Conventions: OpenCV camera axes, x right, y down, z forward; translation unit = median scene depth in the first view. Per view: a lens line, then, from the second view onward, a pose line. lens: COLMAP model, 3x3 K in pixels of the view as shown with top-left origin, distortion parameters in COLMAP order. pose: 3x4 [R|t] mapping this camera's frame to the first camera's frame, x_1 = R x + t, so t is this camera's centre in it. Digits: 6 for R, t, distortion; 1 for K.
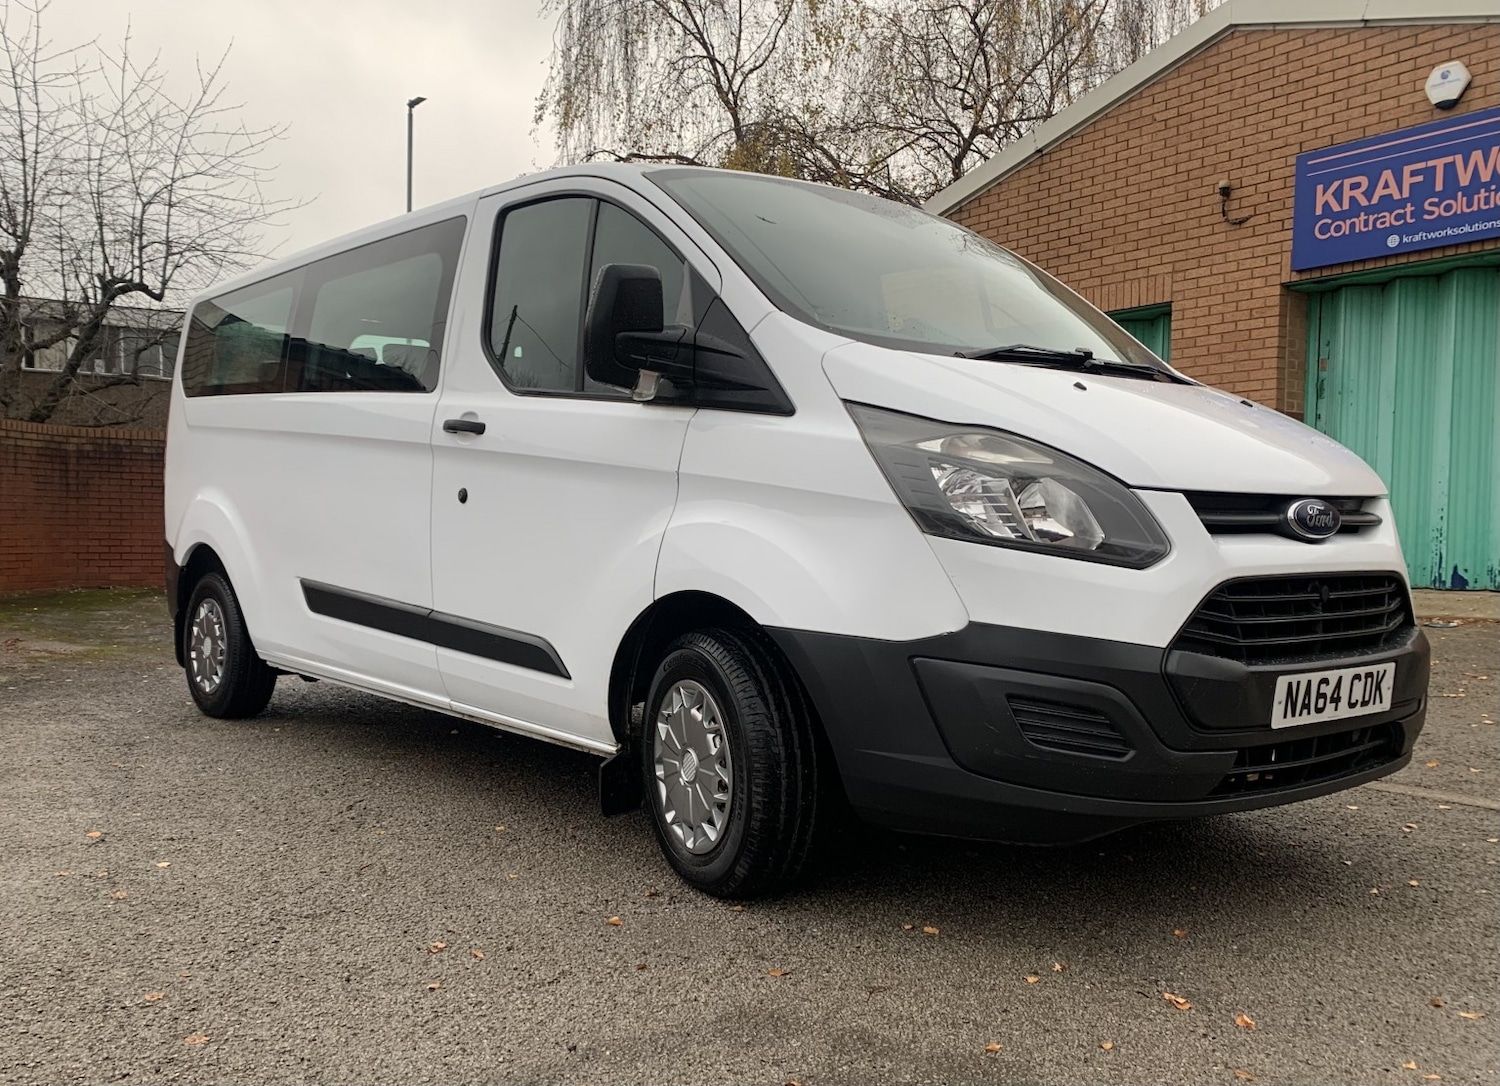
lens RADIAL K [[1345.2, 0, 627.8], [0, 1345.2, 588.1], [0, 0, 1]] dist [0.030523, -0.026183]
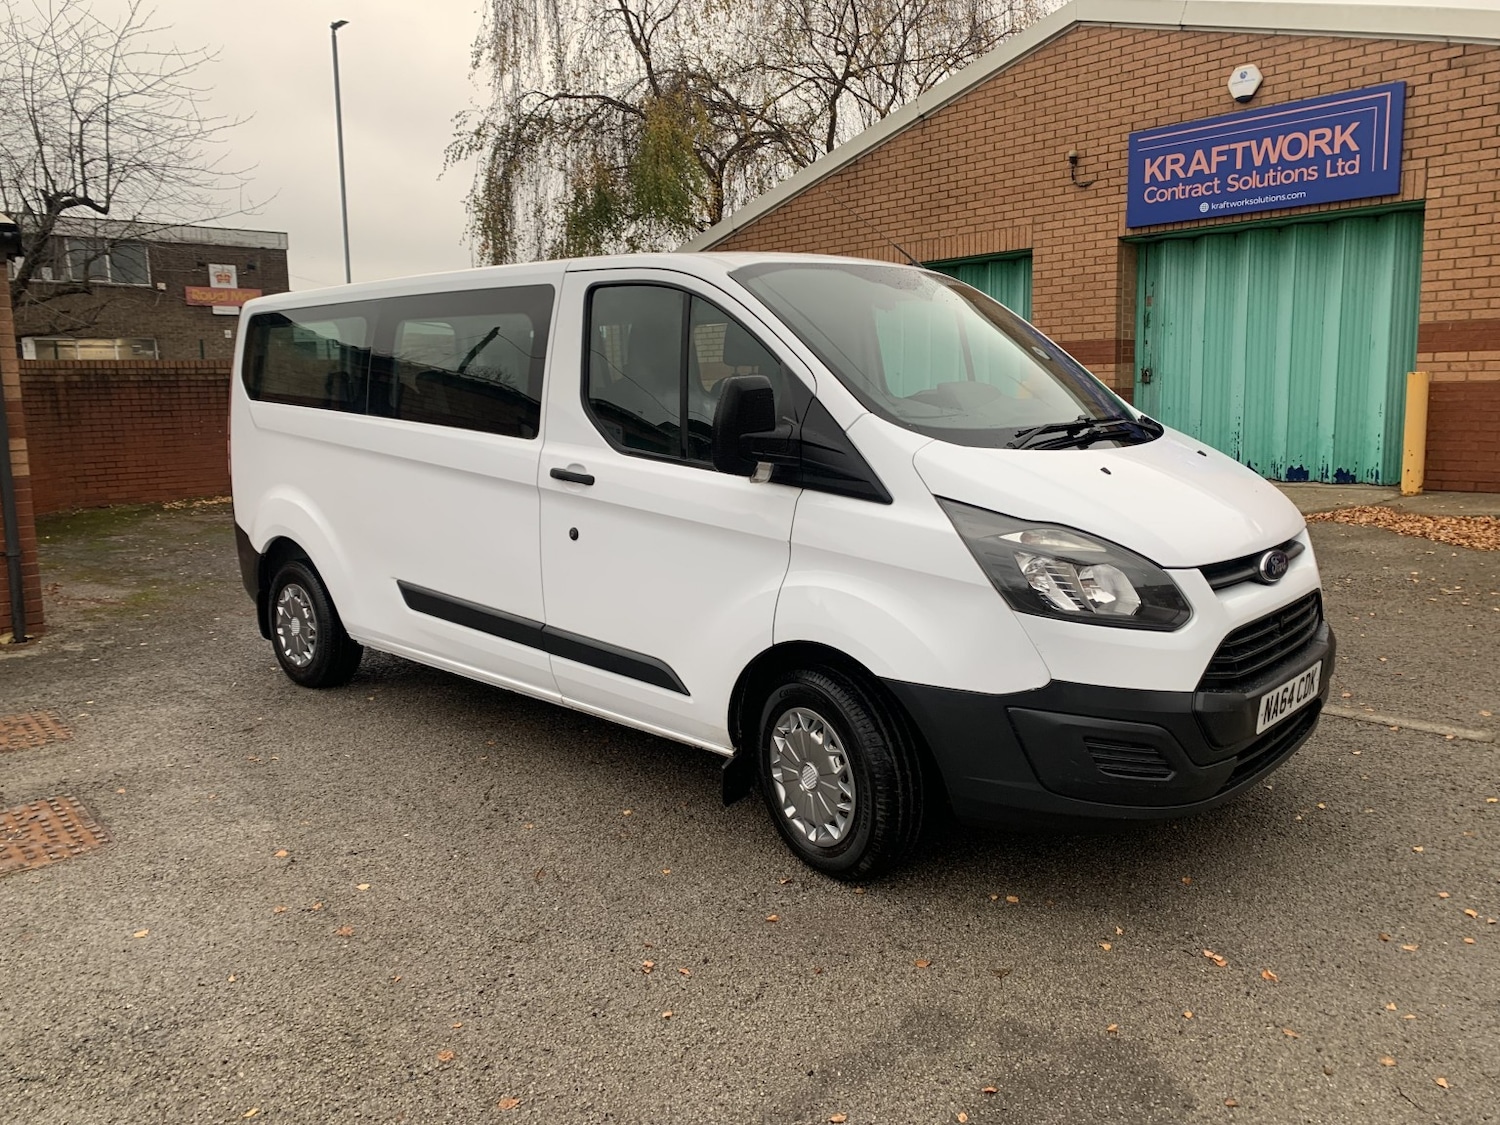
lens RADIAL K [[1137.5, 0, 736.1], [0, 1137.5, 535.4], [0, 0, 1]] dist [0.026756, -0.019686]
pose [[0.984263, -0.057758, 0.167004, -0.064814], [0.042826, 0.994868, 0.091671, -0.066975], [-0.171441, -0.083076, 0.981685, -0.003681]]
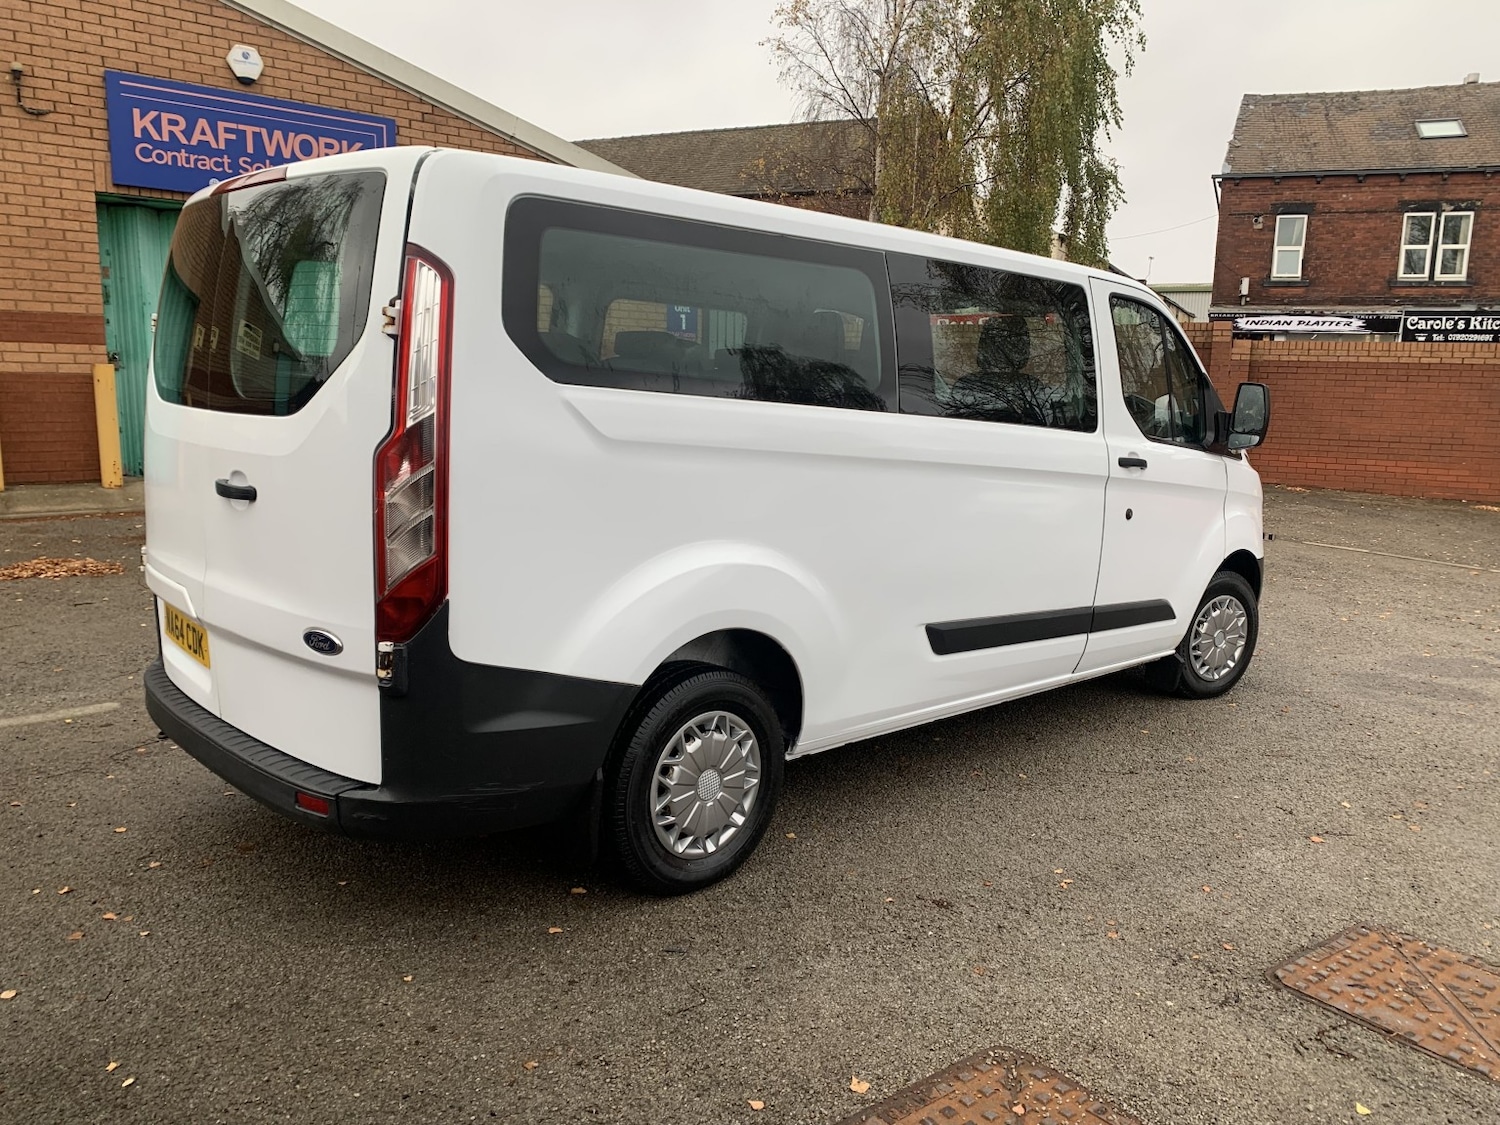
lens RADIAL K [[1137.5, 0, 748.7], [0, 1137.5, 561.7], [0, 0, 1]] dist [0.026756, -0.019686]
pose [[-0.114598, -0.173185, 0.978199, -0.525921], [0.015348, 0.984260, 0.176056, -0.099947], [-0.993293, 0.035189, -0.110136, 0.658223]]
